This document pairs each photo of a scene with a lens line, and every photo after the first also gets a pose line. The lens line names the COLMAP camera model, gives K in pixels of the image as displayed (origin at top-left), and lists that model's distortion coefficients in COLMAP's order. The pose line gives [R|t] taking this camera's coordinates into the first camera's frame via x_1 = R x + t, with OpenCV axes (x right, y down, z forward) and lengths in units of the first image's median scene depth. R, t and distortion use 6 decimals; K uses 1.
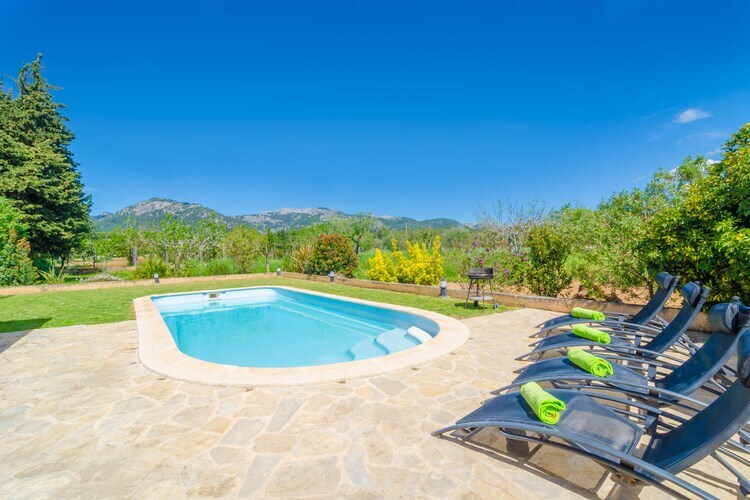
lens RADIAL K [[343.2, 0, 375.0], [0, 343.2, 250.0], [0, 0, 1]] dist [0.002738, 0.000779]
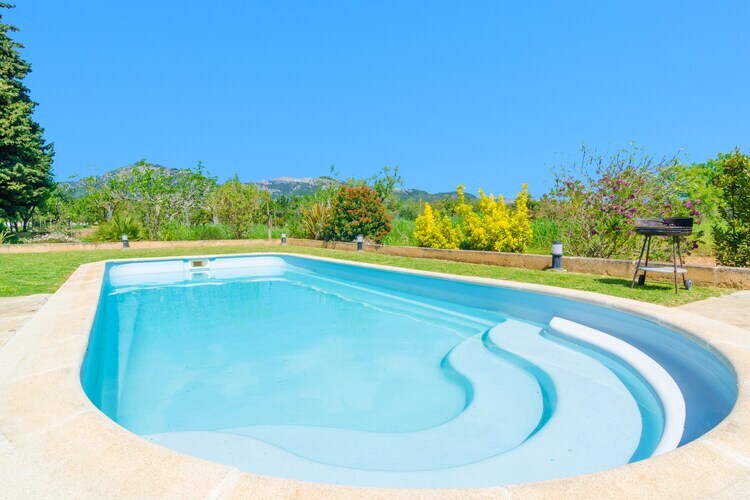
lens RADIAL K [[379.8, 0, 378.1], [0, 379.8, 248.2], [0, 0, 1]] dist [-0.001688, -0.001508]
pose [[0.999684, 0.023151, -0.009809, -0.062440], [-0.022509, 0.997876, 0.061130, 0.031419], [0.011203, -0.060889, 0.998082, 0.152988]]
